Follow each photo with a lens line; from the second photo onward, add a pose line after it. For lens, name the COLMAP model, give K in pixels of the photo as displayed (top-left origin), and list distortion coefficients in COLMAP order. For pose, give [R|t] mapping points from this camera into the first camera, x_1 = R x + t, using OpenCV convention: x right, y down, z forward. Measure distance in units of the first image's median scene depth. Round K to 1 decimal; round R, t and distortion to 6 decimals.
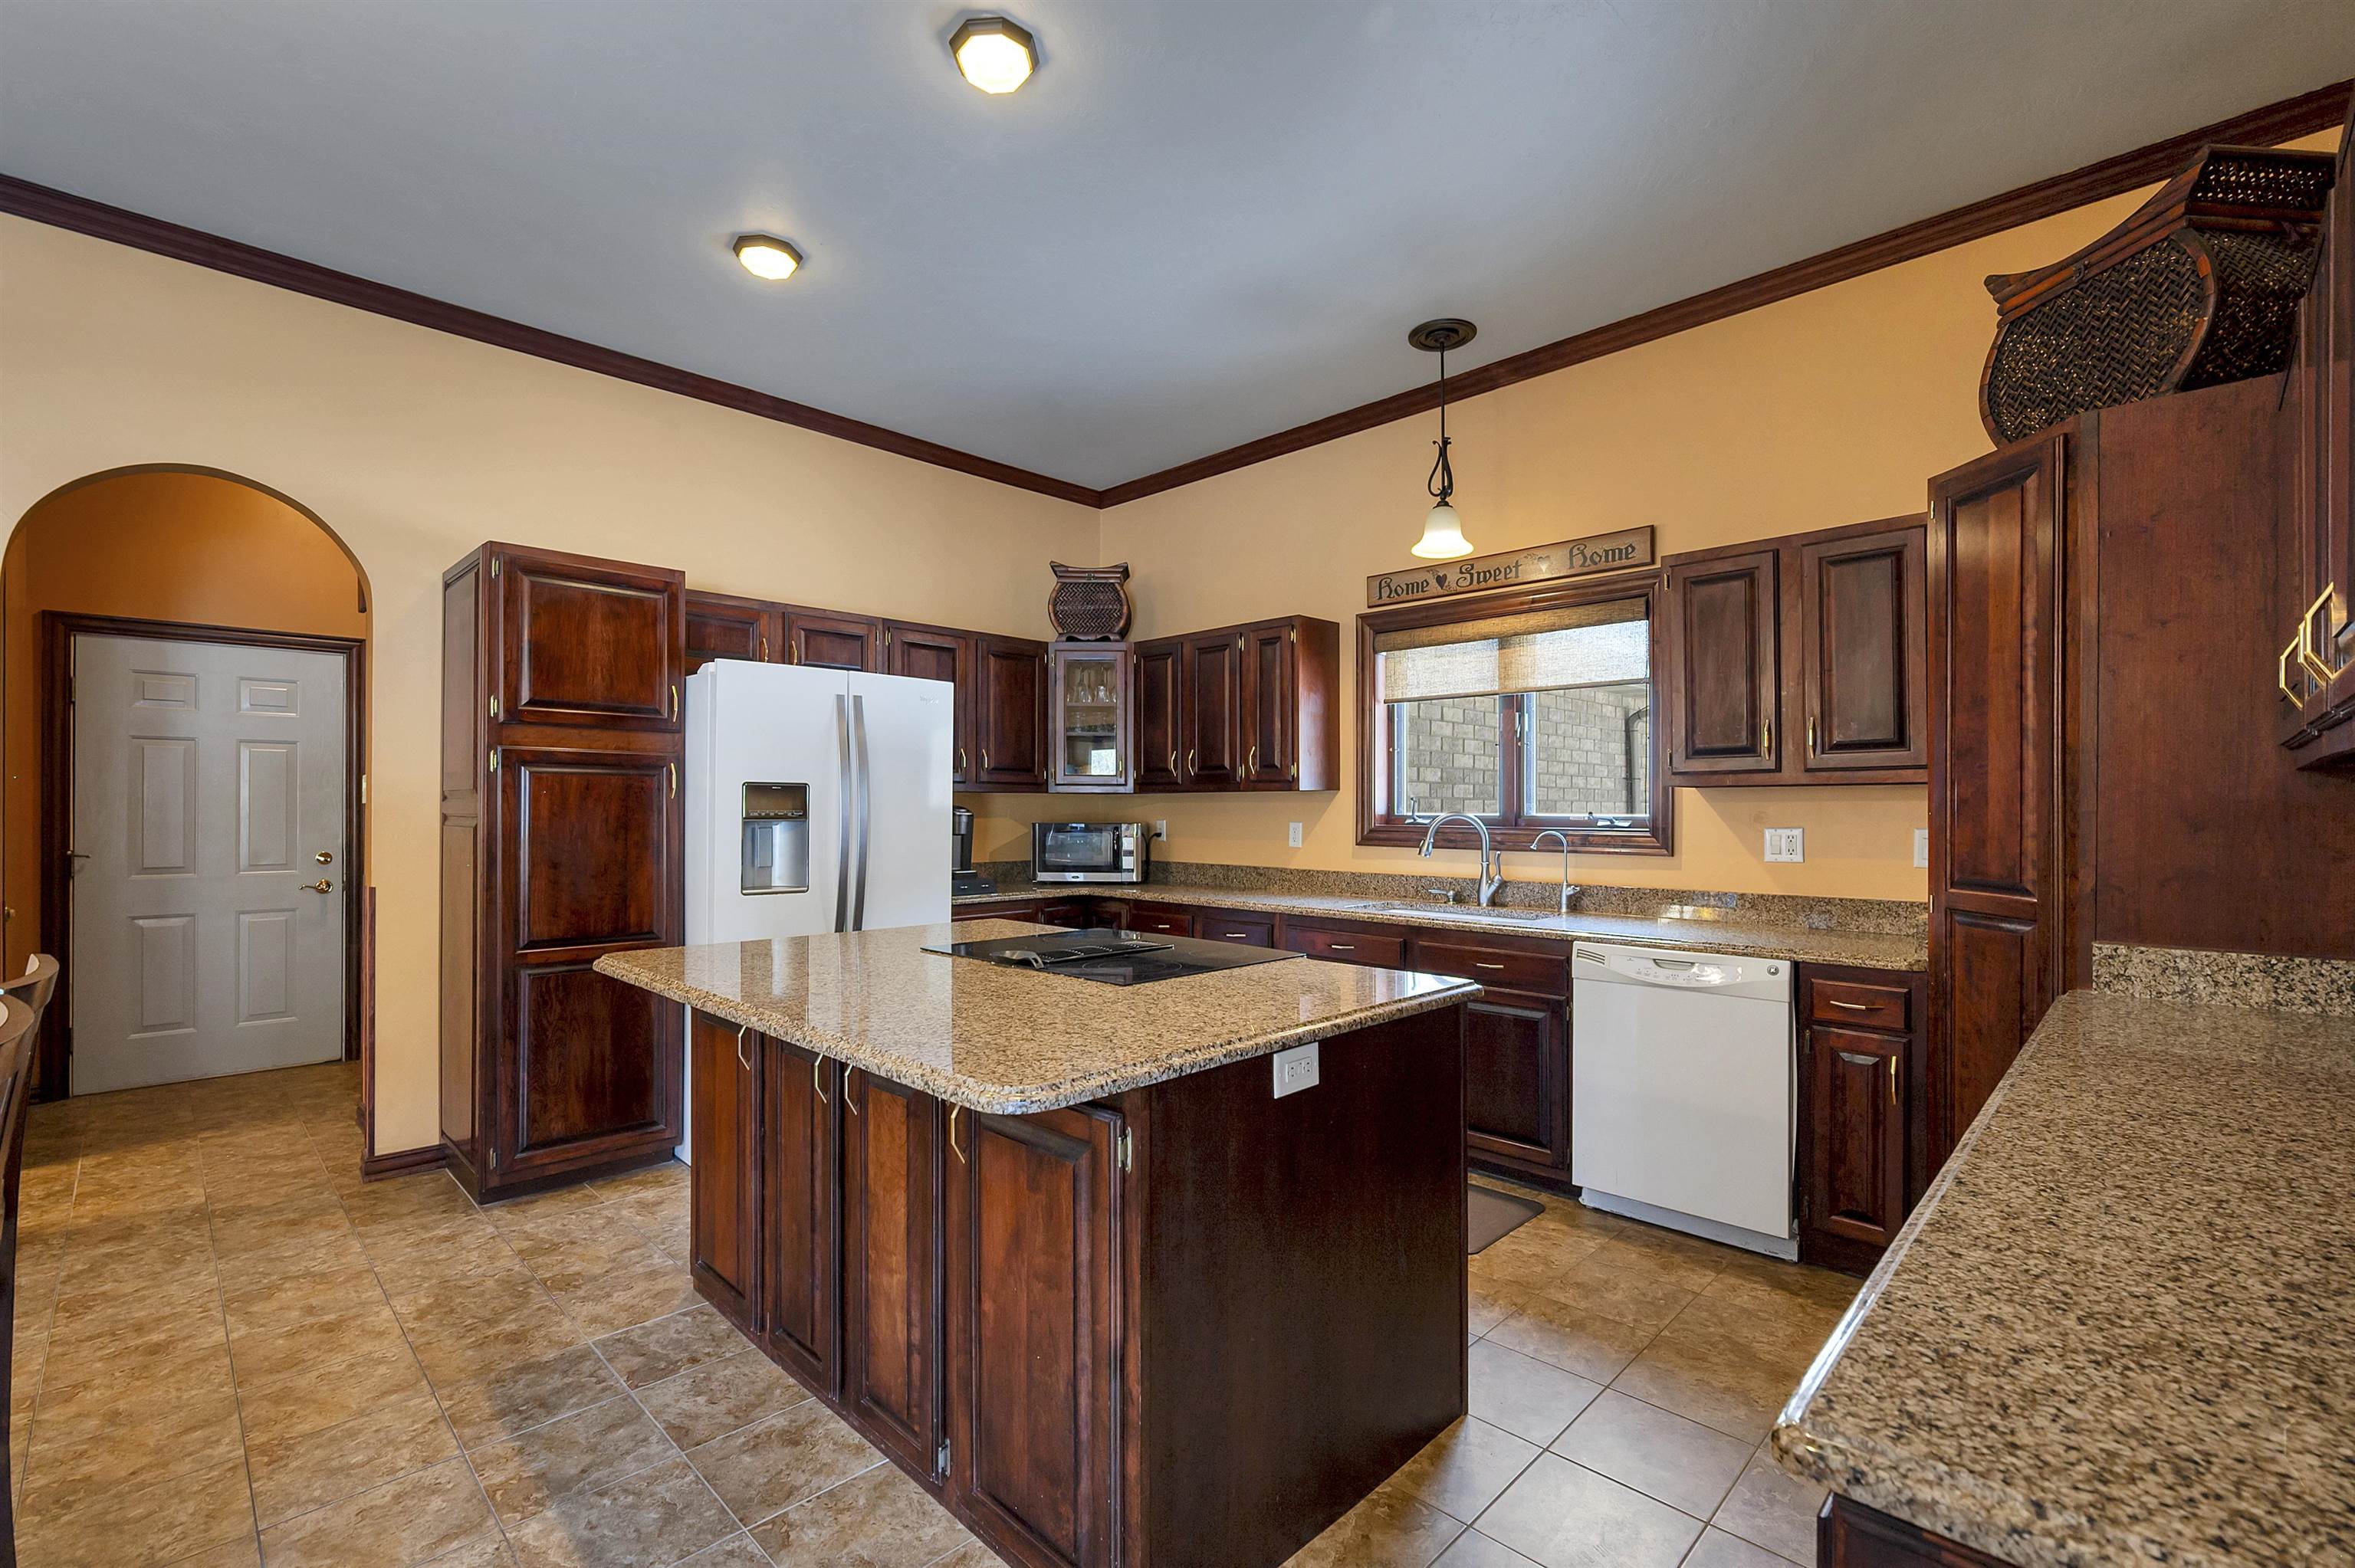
lens RADIAL K [[1035.2, 0, 1177.5], [0, 1035.2, 784.0], [0, 0, 1]] dist [-0.000352, 0.000105]
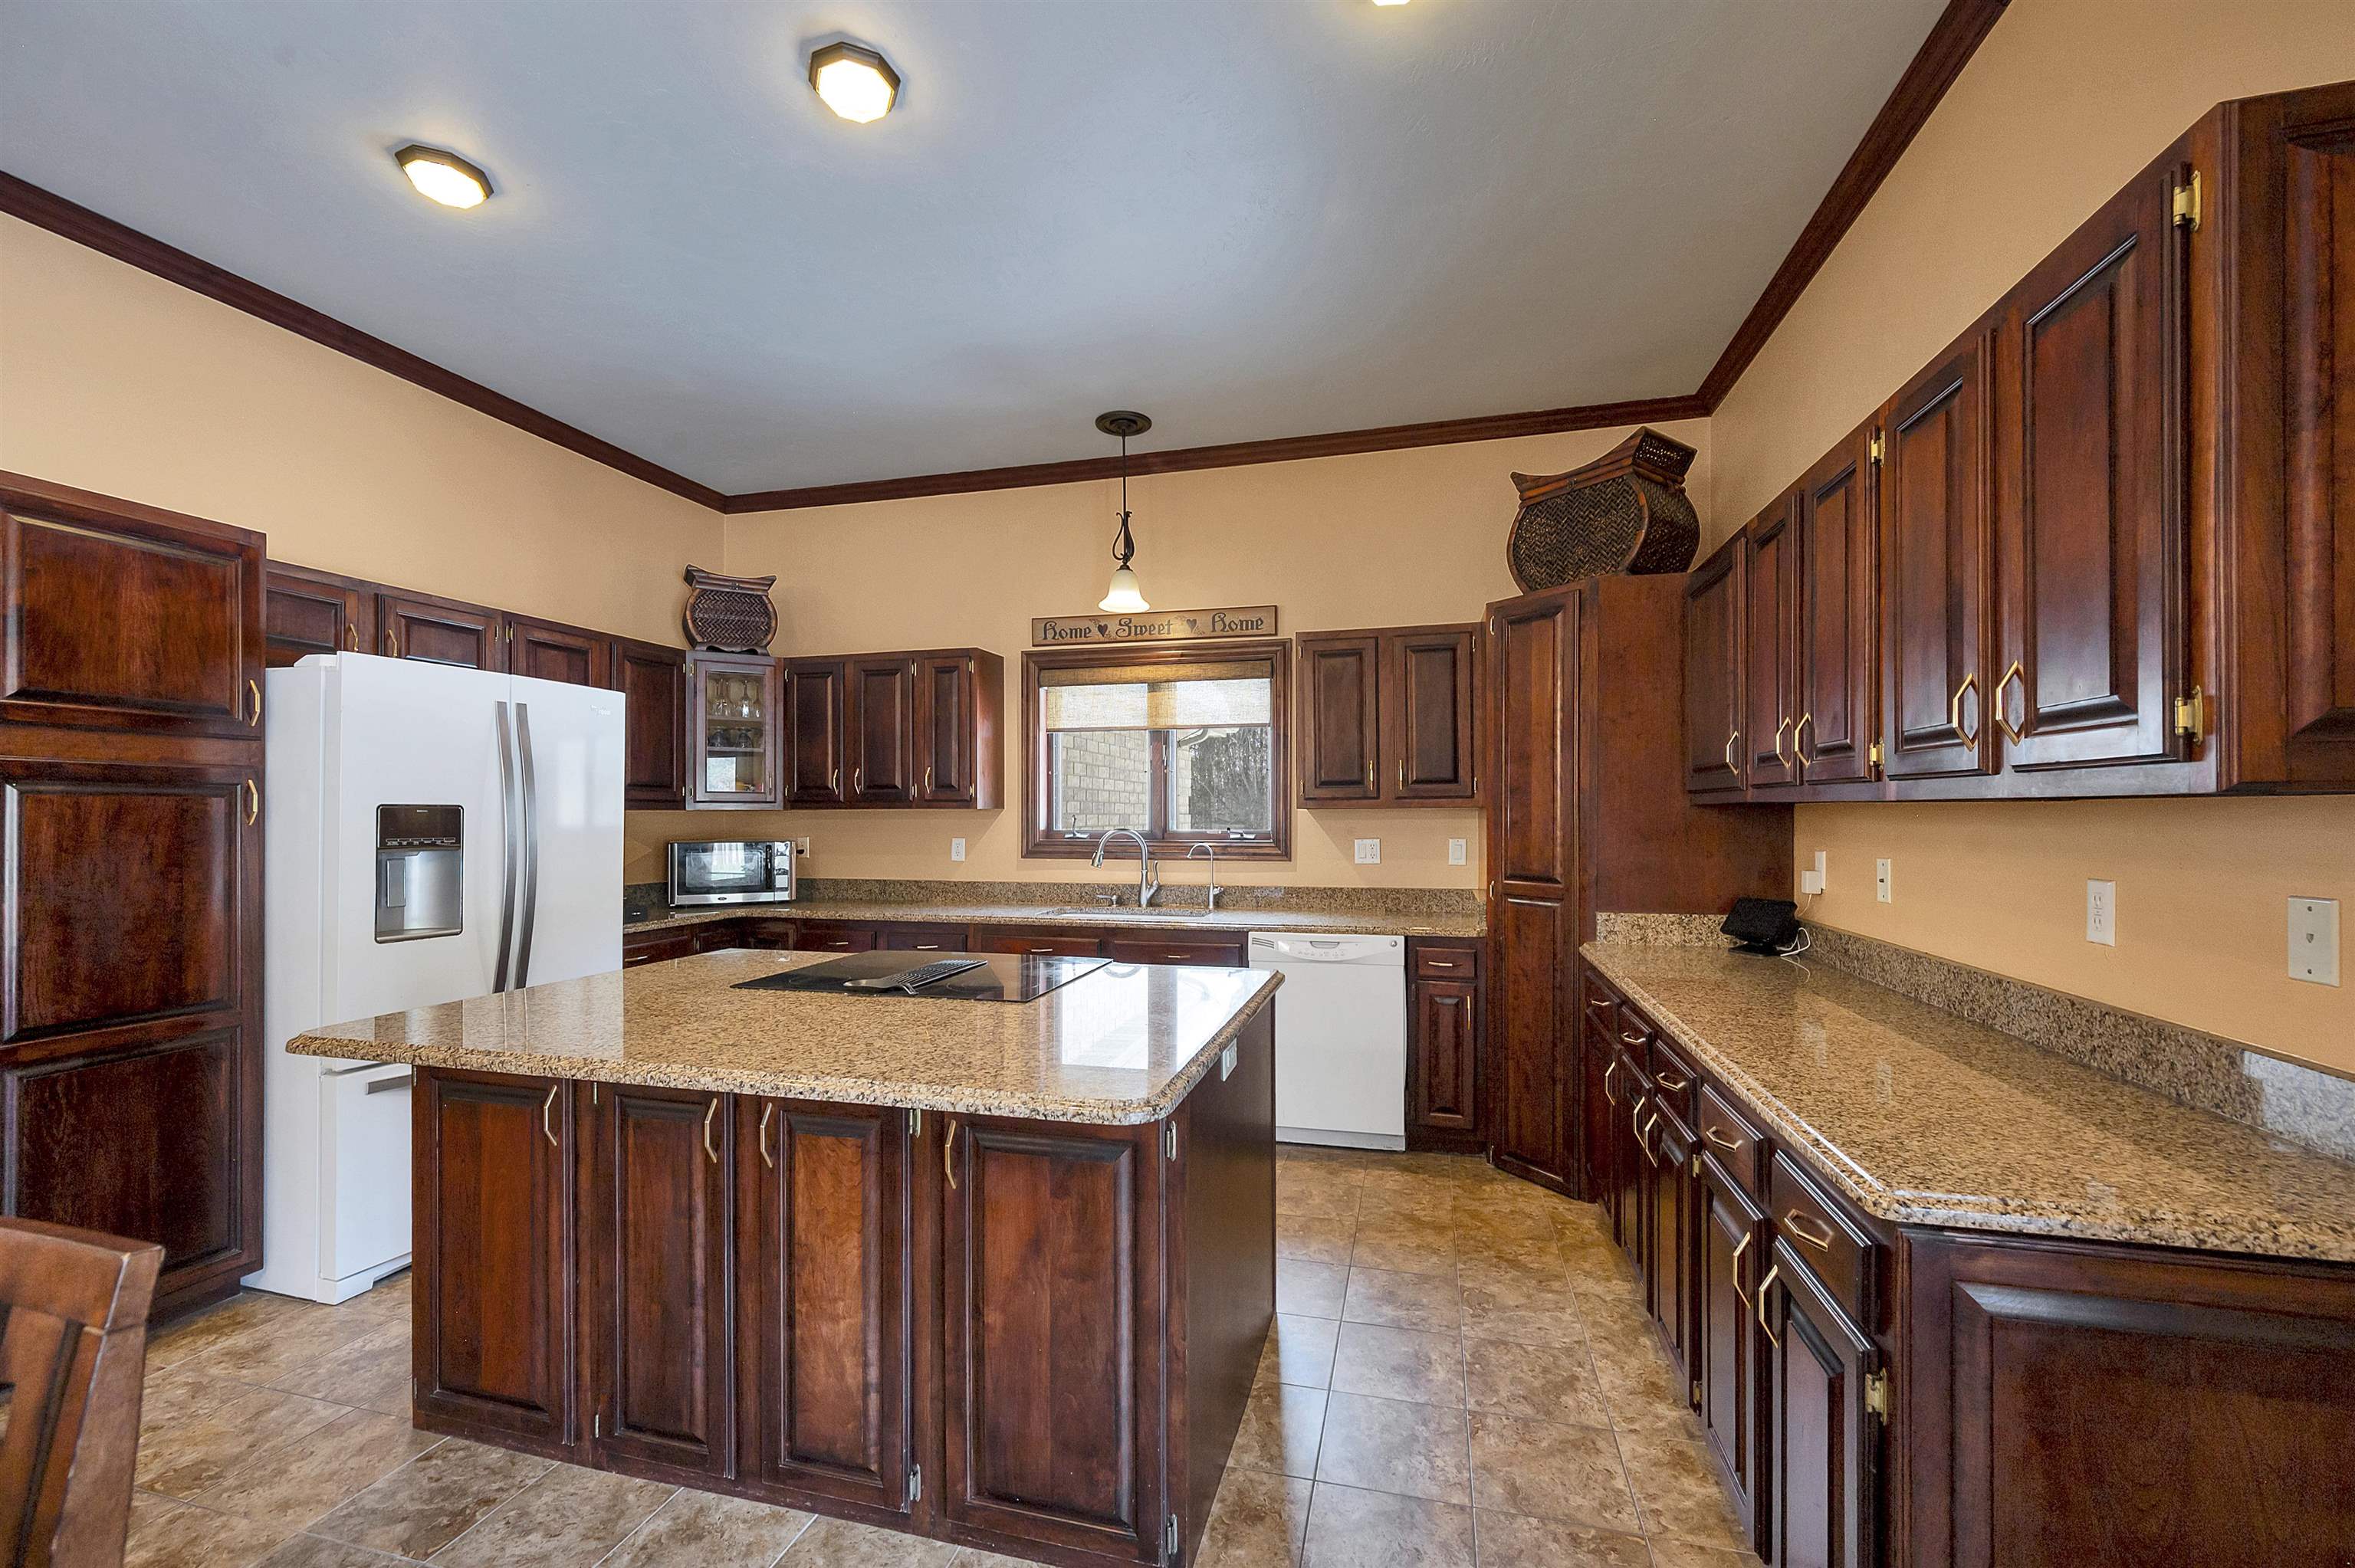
lens RADIAL K [[953.1, 0, 1184.5], [0, 953.1, 791.4], [0, 0, 1]] dist [-0.000302, -0.000380]
pose [[0.863744, 0.007051, 0.503881, -0.238881], [-0.007153, 0.999973, -0.001732, -0.014955], [-0.503880, -0.002108, 0.863771, 0.030274]]
